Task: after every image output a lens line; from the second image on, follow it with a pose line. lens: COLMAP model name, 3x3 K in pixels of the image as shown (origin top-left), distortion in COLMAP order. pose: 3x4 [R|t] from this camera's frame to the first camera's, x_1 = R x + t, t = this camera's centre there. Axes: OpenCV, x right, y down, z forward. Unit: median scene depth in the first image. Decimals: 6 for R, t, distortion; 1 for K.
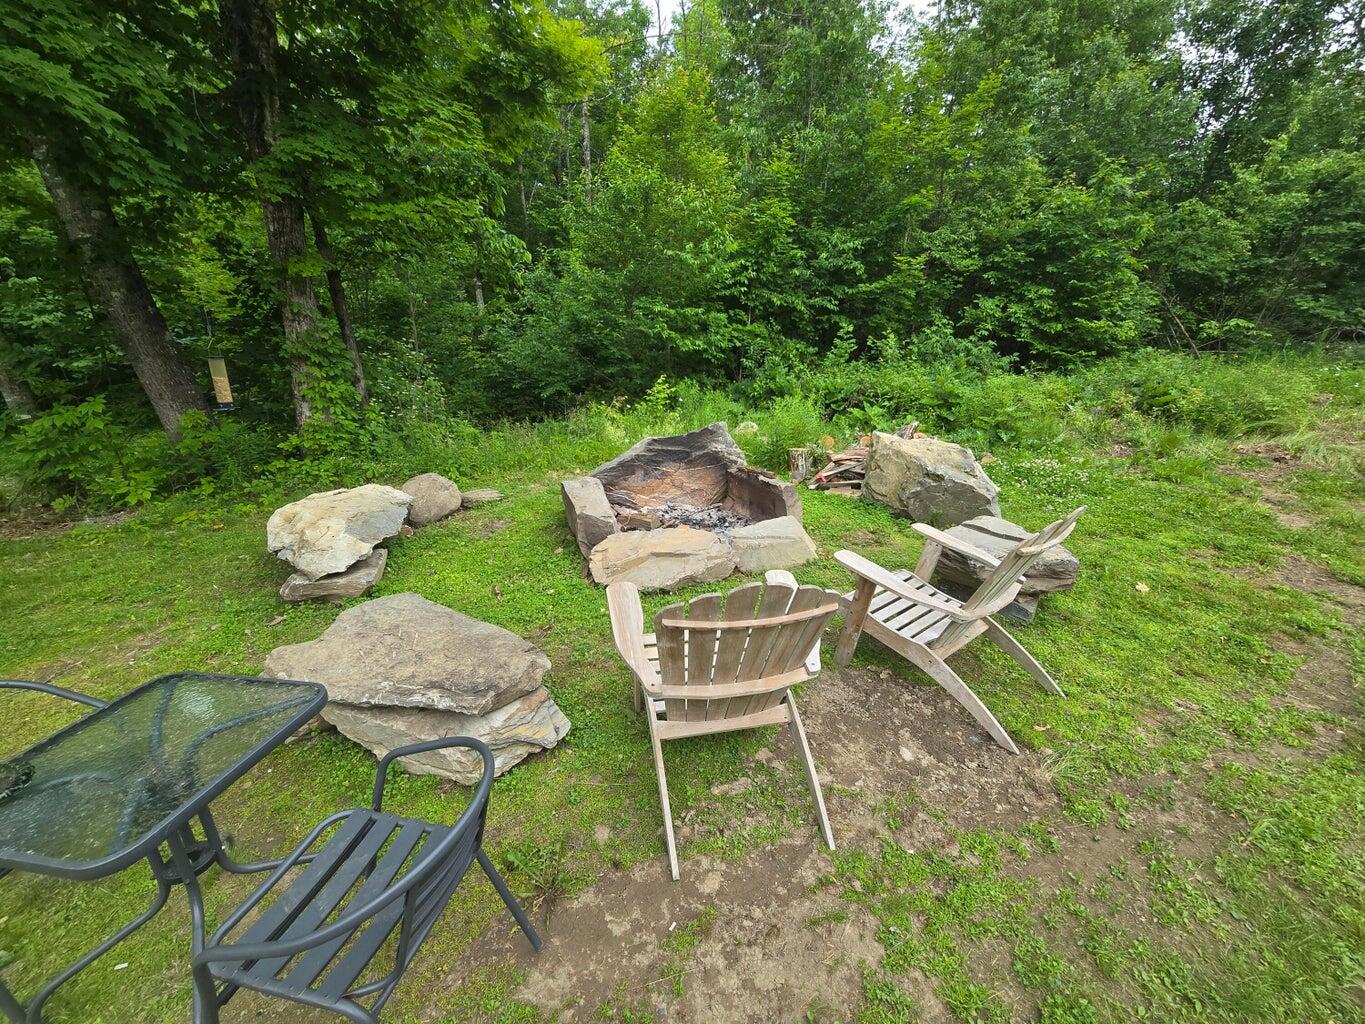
lens RADIAL K [[567.1, 0, 690.2], [0, 567.1, 504.7], [0, 0, 1]] dist [-0.001559, 0.000244]
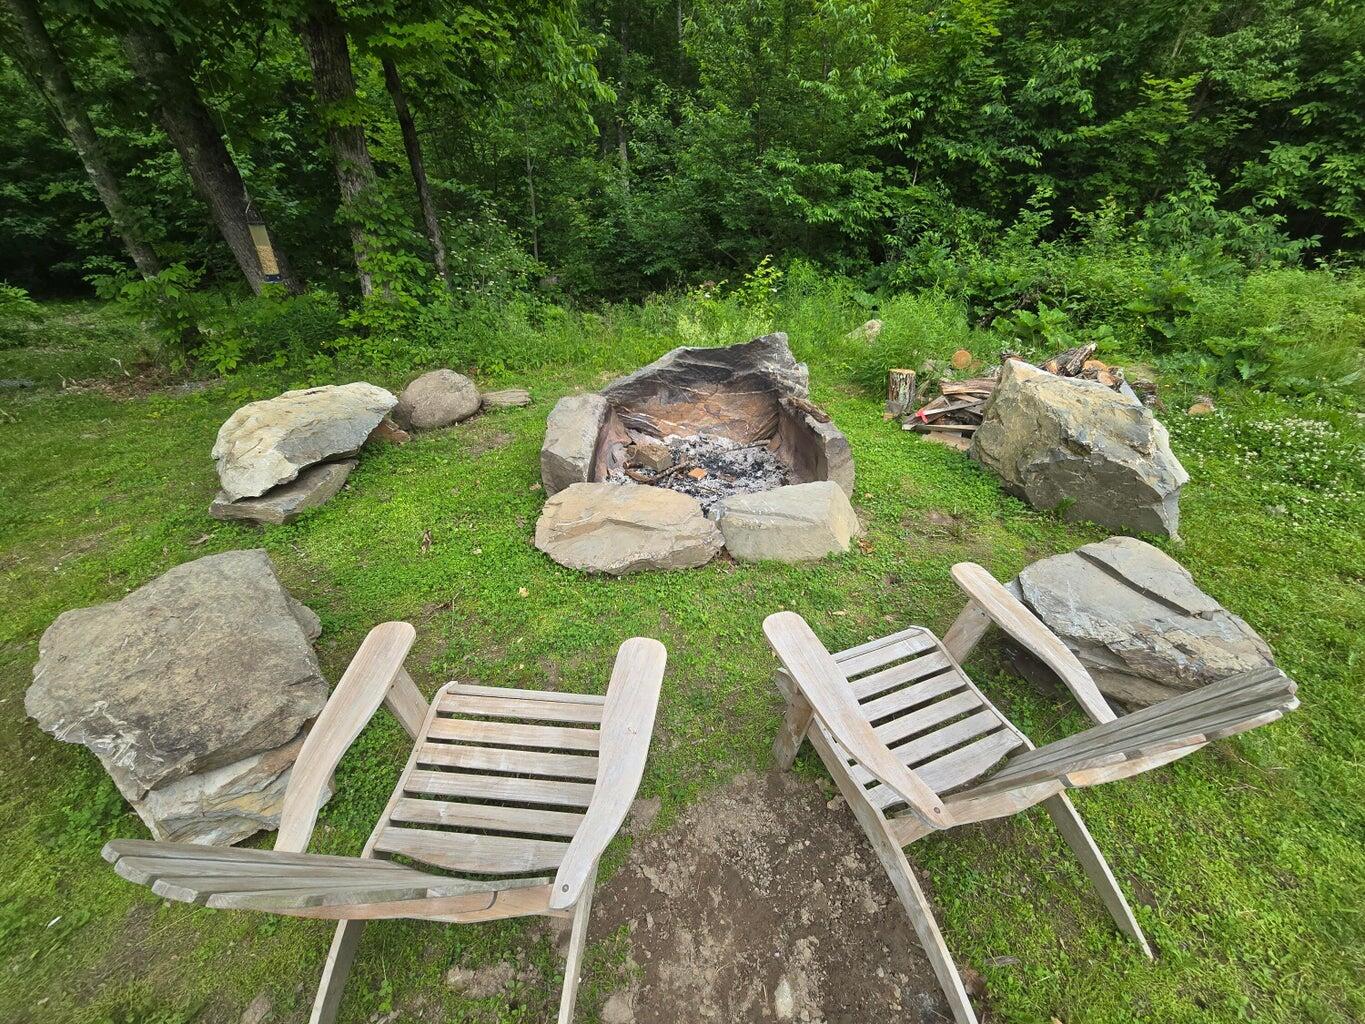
lens RADIAL K [[567.1, 0, 686.9], [0, 567.1, 507.6], [0, 0, 1]] dist [-0.001559, 0.000244]
pose [[0.958554, 0.144378, -0.245619, 0.083709], [-0.089983, 0.971381, 0.219823, -0.040801], [0.270327, -0.188611, 0.944113, 0.121360]]
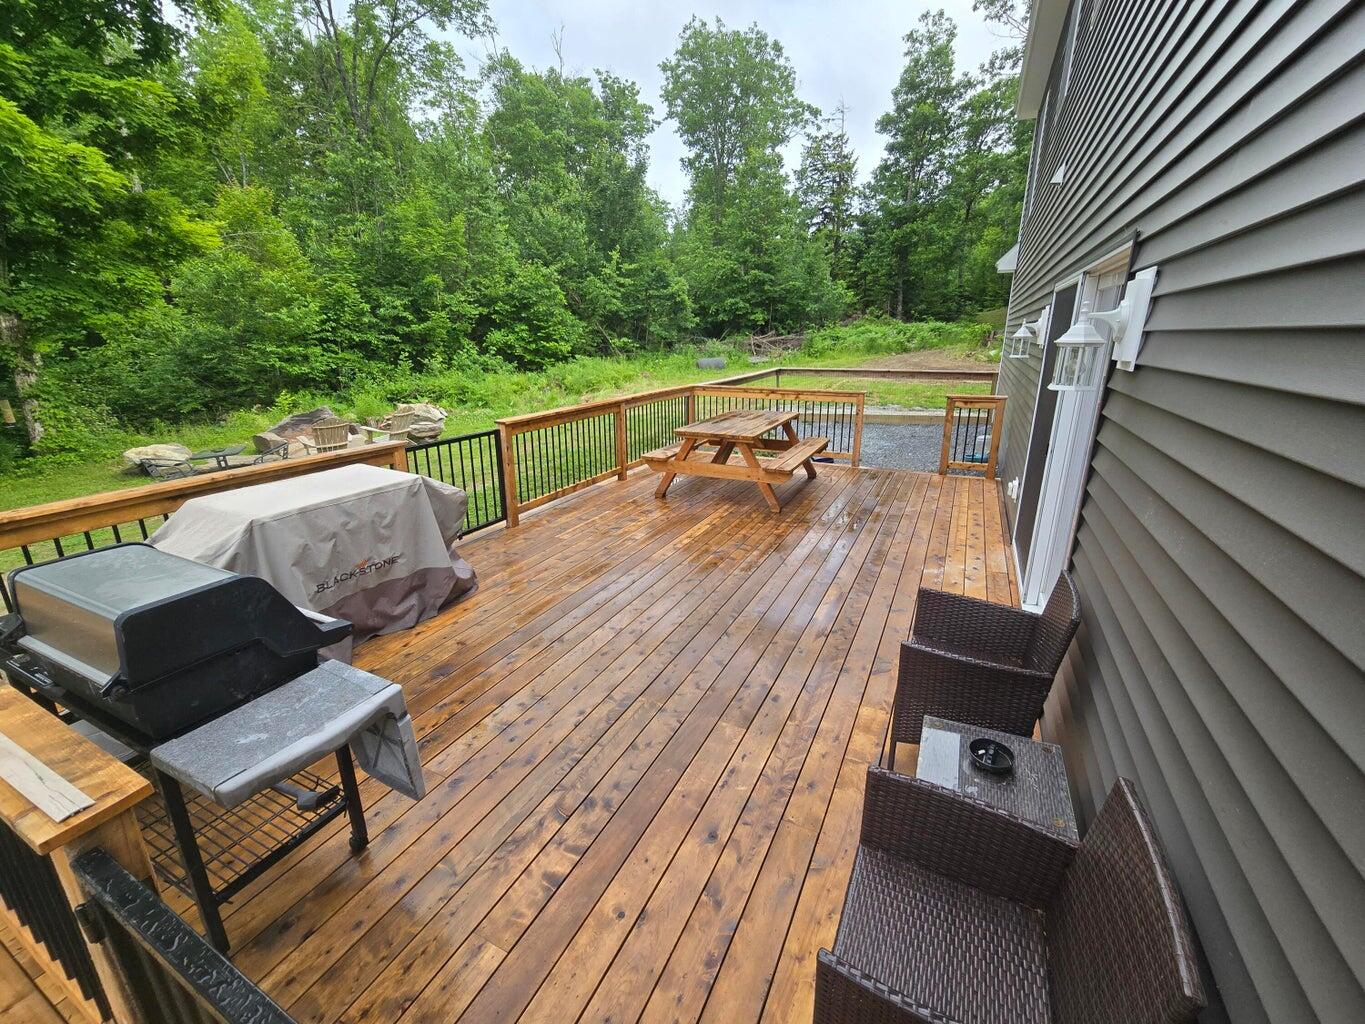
lens RADIAL K [[567.1, 0, 688.3], [0, 567.1, 505.5], [0, 0, 1]] dist [-0.001559, 0.000244]
pose [[0.823177, -0.194321, 0.533496, -0.022372], [0.196582, 0.979039, 0.053283, 0.241483], [-0.532667, 0.061015, 0.844123, -0.989429]]
